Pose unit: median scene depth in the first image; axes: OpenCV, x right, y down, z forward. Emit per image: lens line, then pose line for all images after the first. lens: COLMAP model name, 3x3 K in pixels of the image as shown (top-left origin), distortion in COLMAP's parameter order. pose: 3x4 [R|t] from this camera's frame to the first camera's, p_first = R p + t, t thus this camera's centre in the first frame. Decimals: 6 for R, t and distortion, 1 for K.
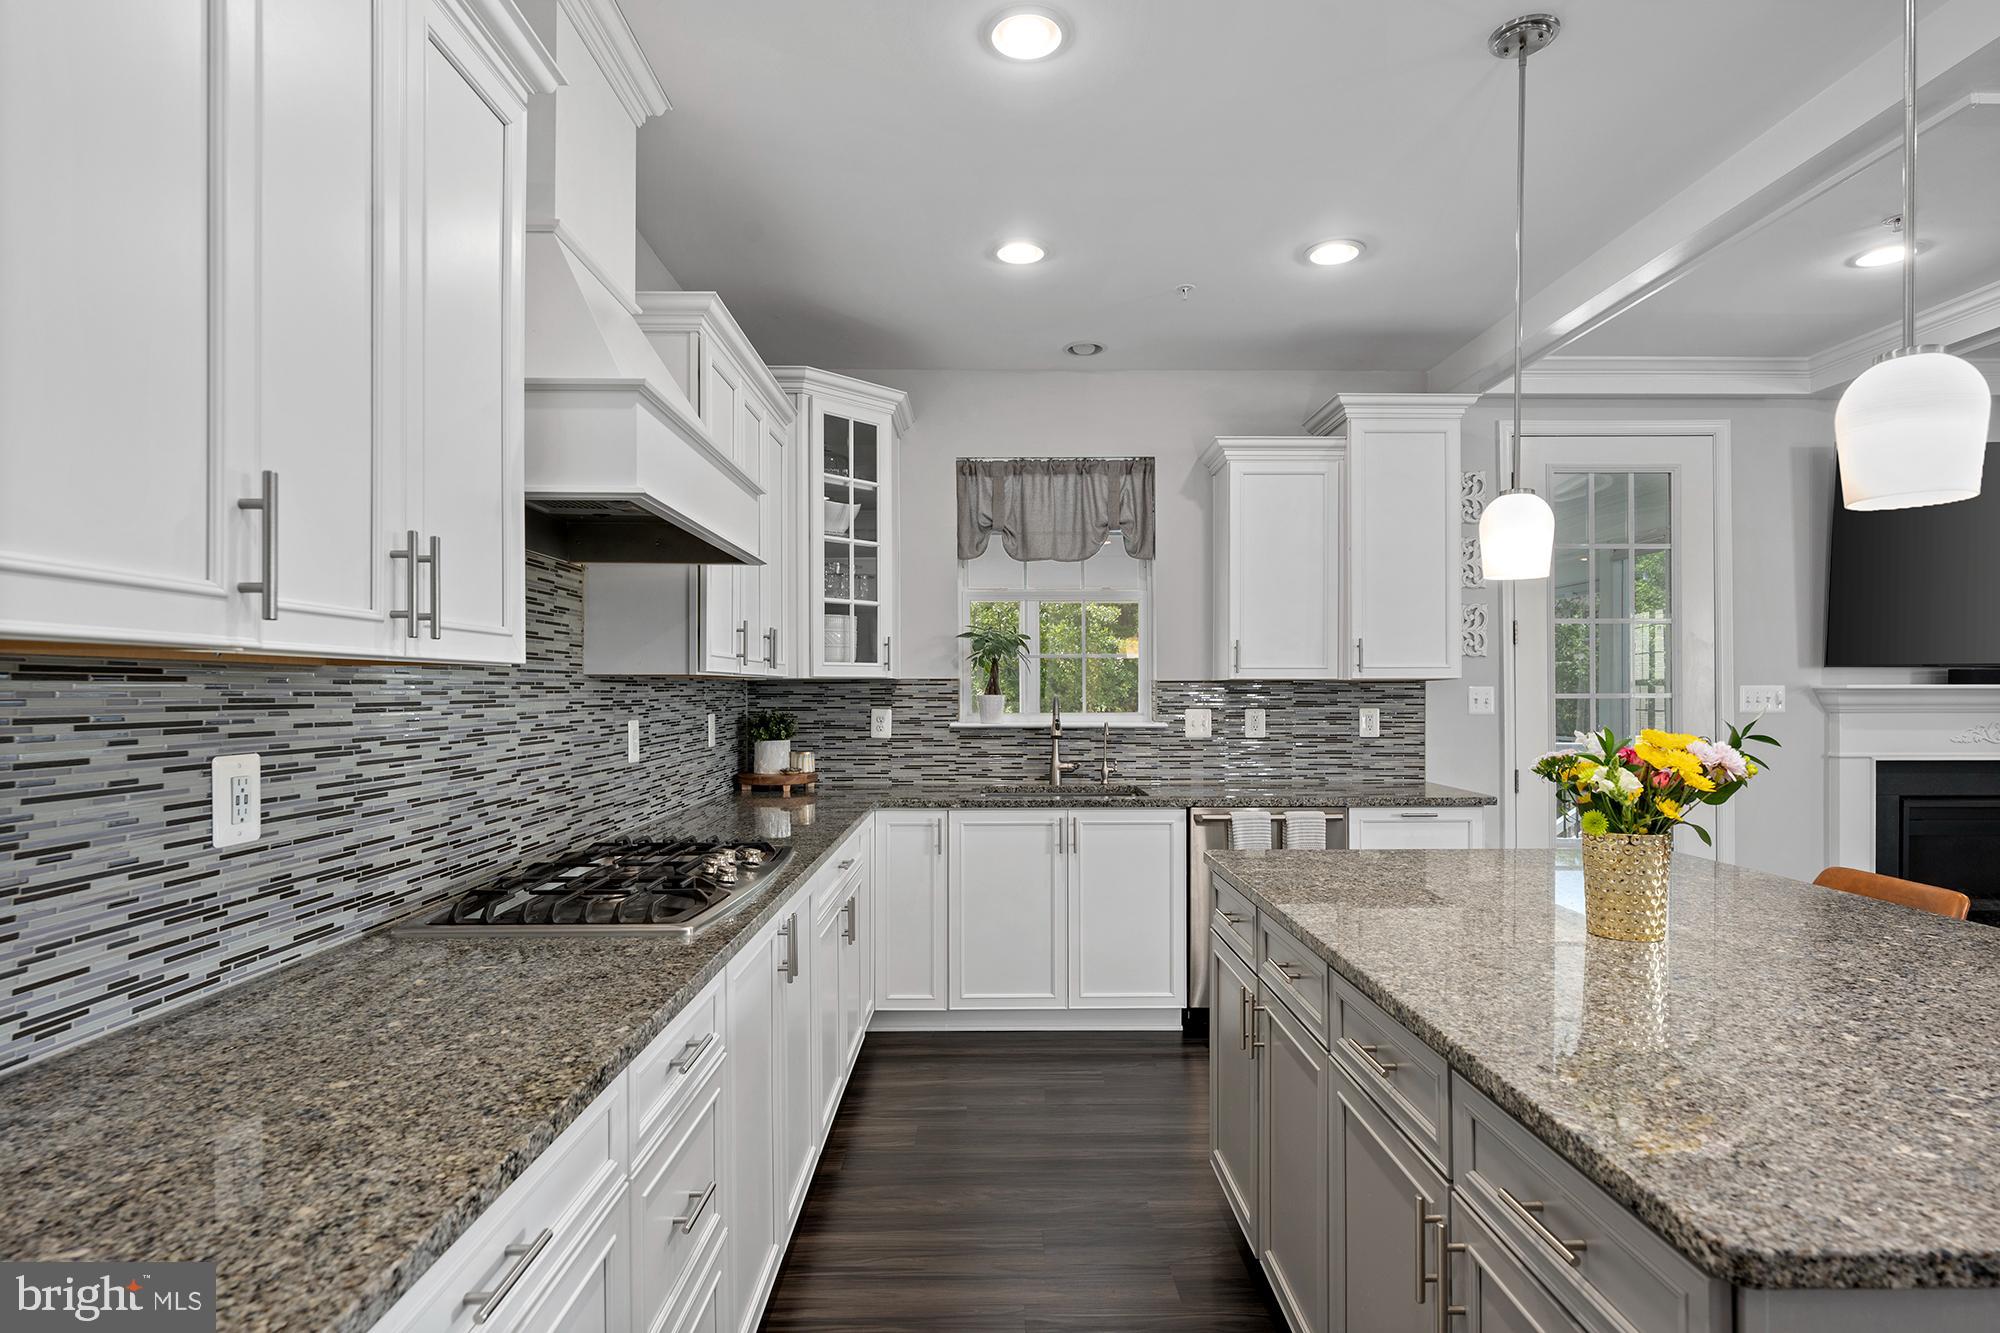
lens RADIAL K [[1007.8, 0, 1000.6], [0, 1007.8, 693.2], [0, 0, 1]] dist [-0.003886, -0.001126]
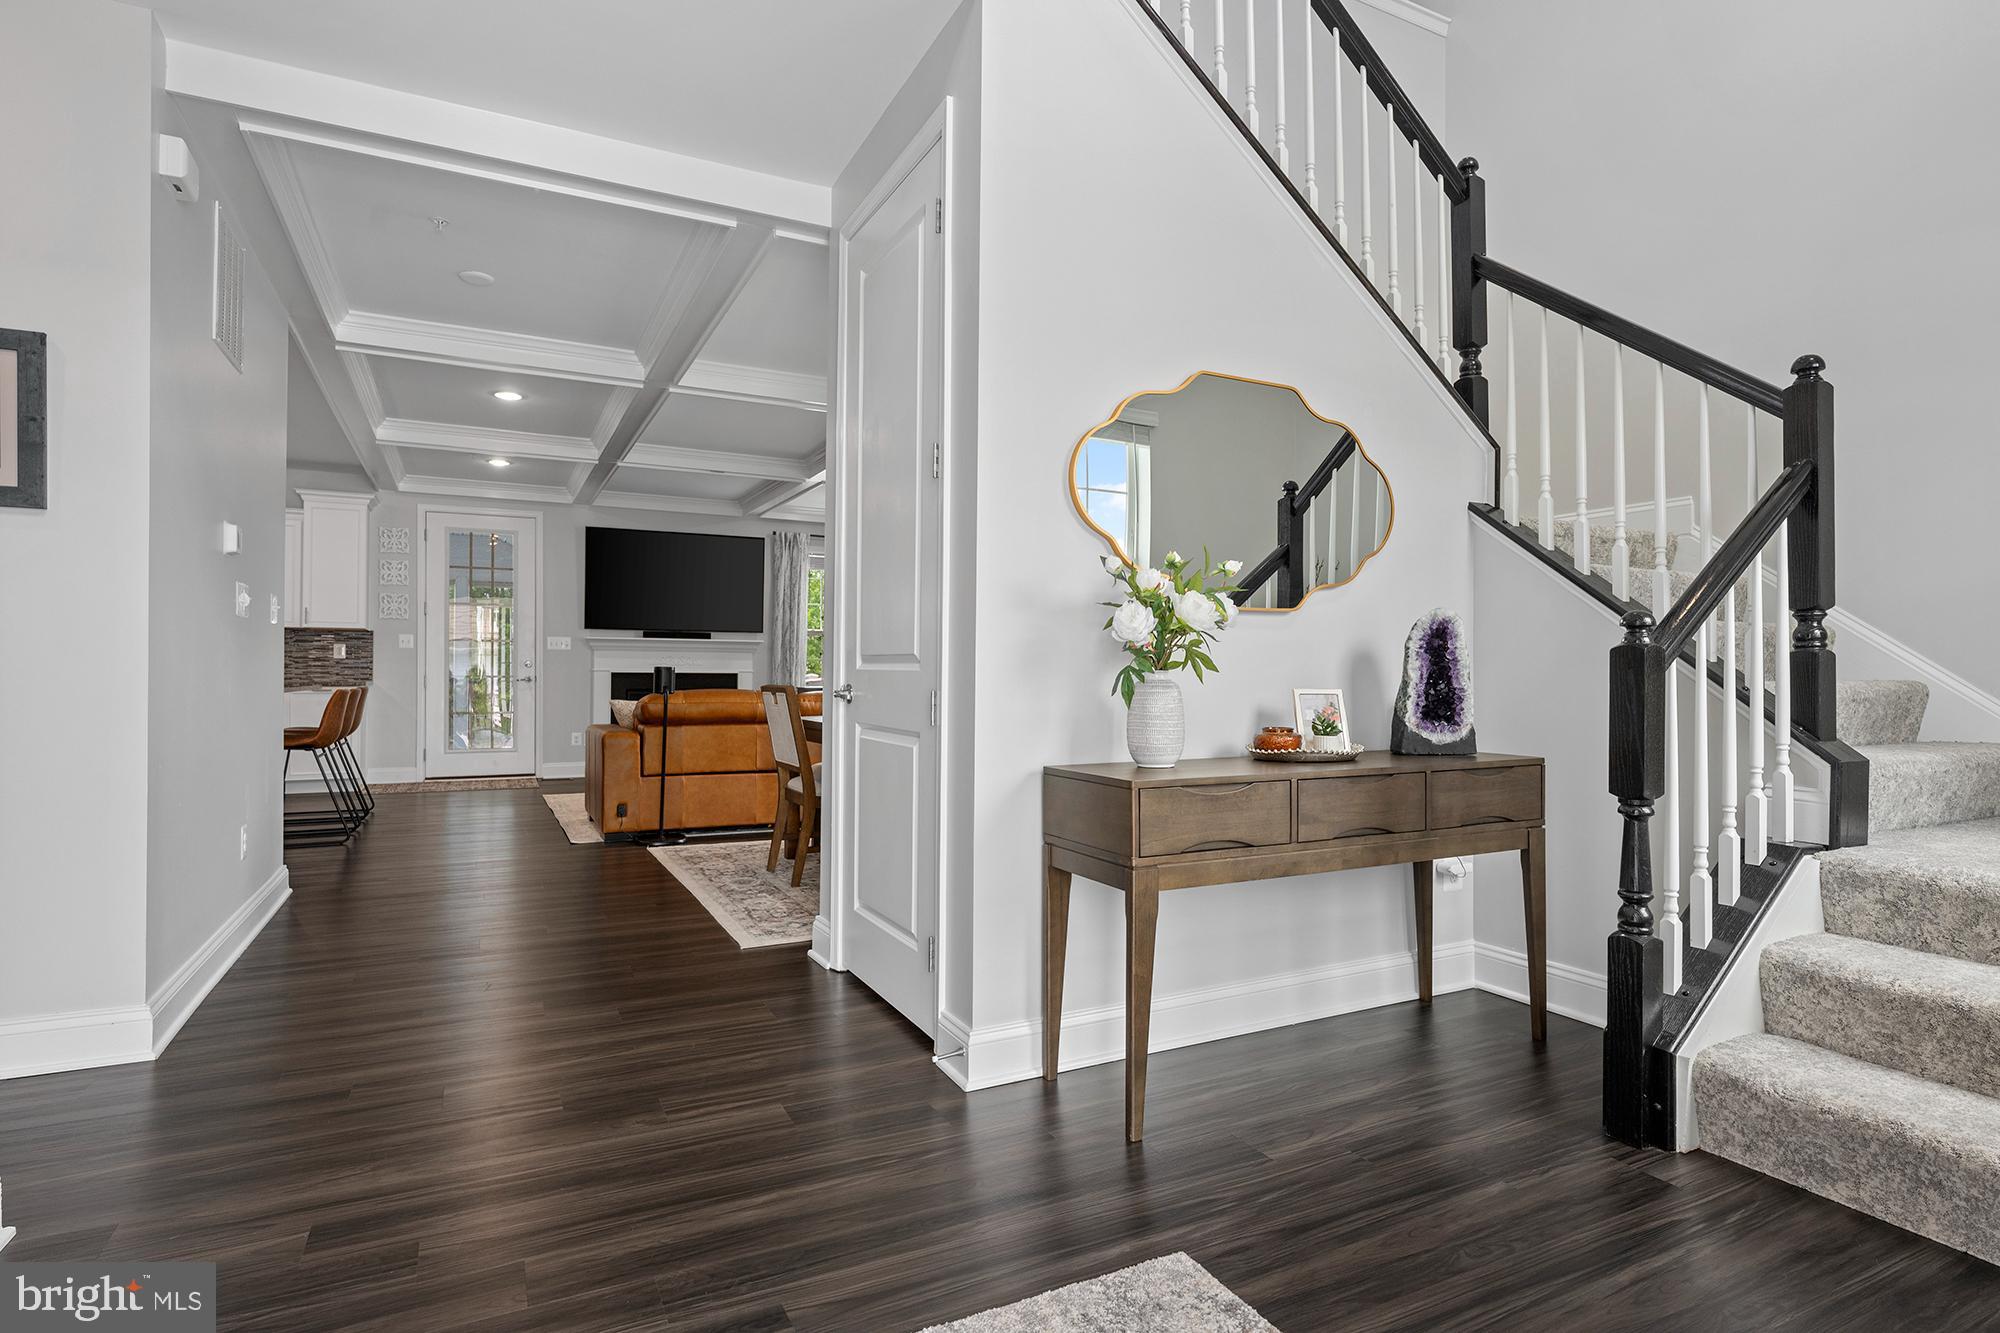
lens RADIAL K [[1034.2, 0, 1000.0], [0, 1034.2, 666.5], [0, 0, 1]] dist [-0.001020, 0.000425]
pose [[0.896899, 0.011431, 0.442088, 0.697251], [-0.009197, 0.999932, -0.007195, 0.068257], [-0.442140, 0.002387, 0.896943, -1.534170]]
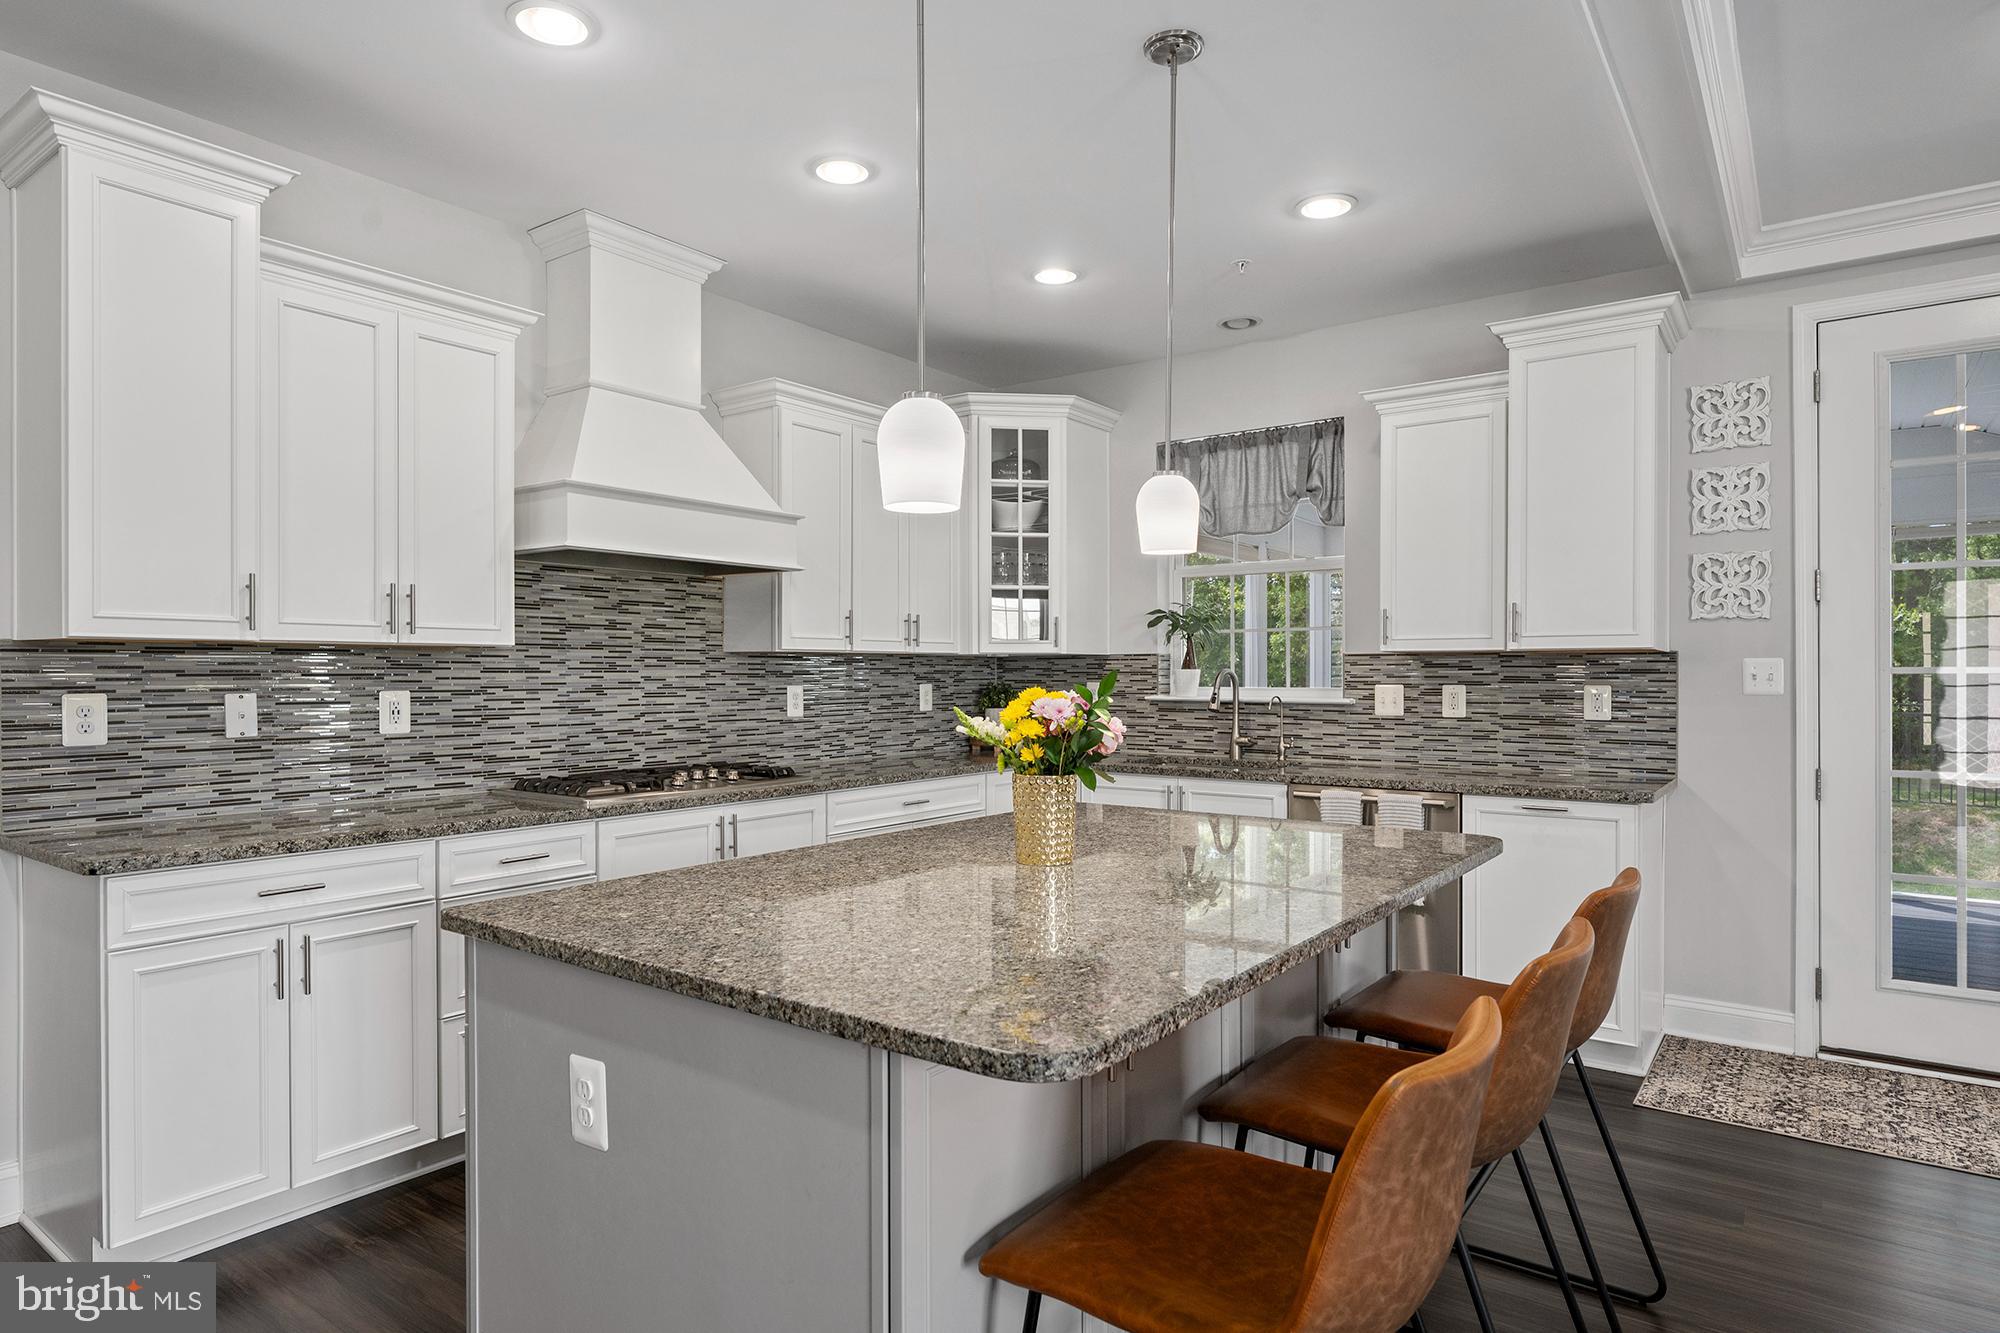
lens RADIAL K [[1125.9, 0, 997.8], [0, 1125.9, 680.7], [0, 0, 1]] dist [-0.001498, 0.000445]
pose [[0.796933, 0.005593, -0.604041, 0.587105], [-0.003040, 0.999982, 0.005249, 0.008600], [0.604059, -0.002347, 0.796936, -0.038098]]
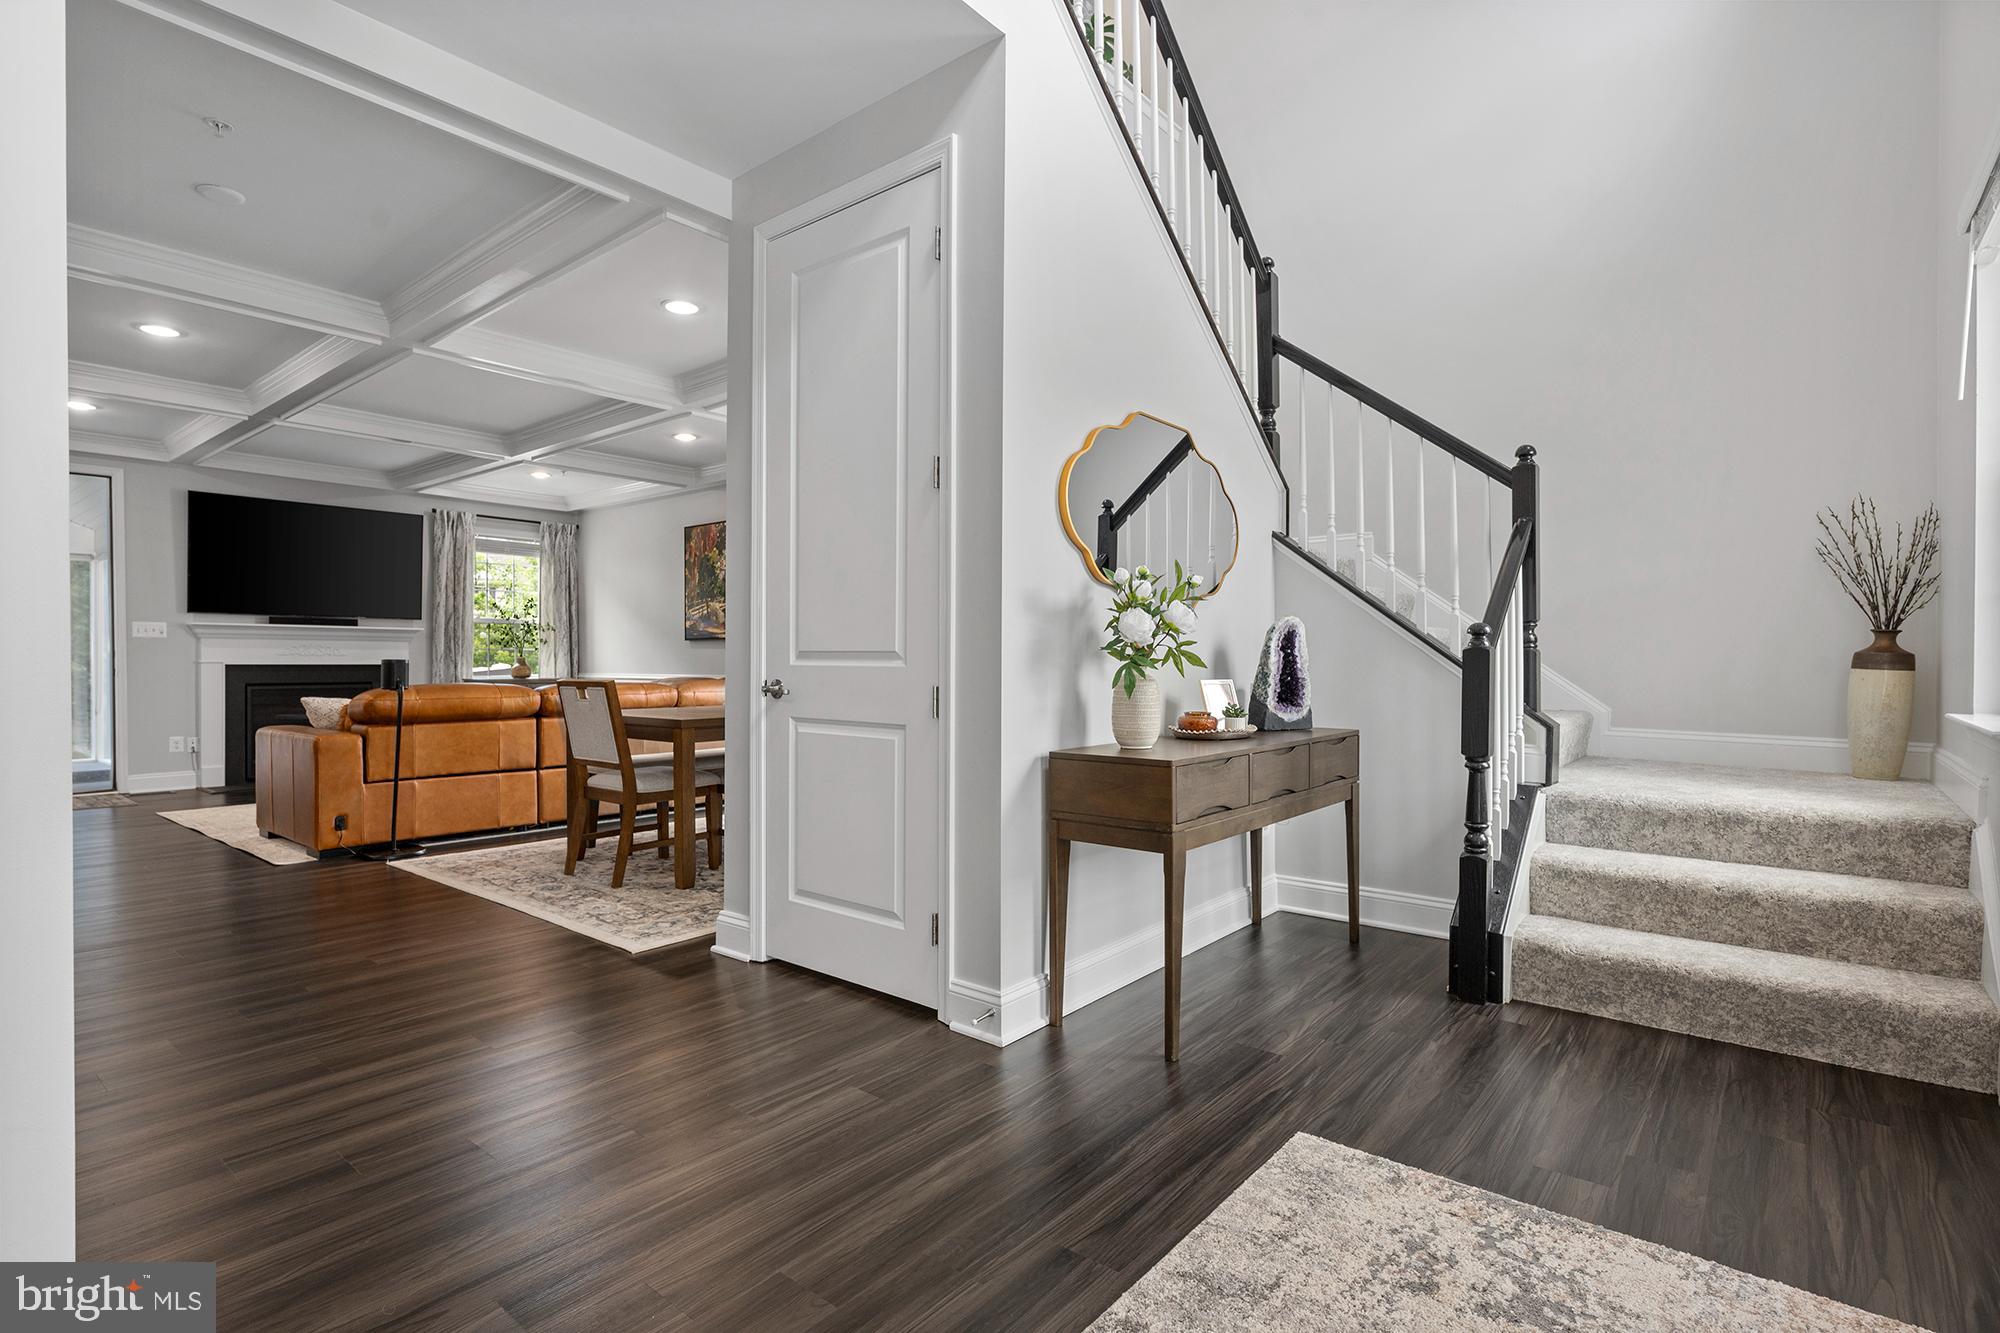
lens RADIAL K [[970.0, 0, 1000.0], [0, 970.0, 666.5], [0, 0, 1]] dist [0.000440, 0.000487]
pose [[0.643662, 0.001361, 0.765308, 0.460255], [-0.005248, 0.999983, 0.002635, 0.064054], [-0.765292, -0.005712, 0.643658, -1.381112]]
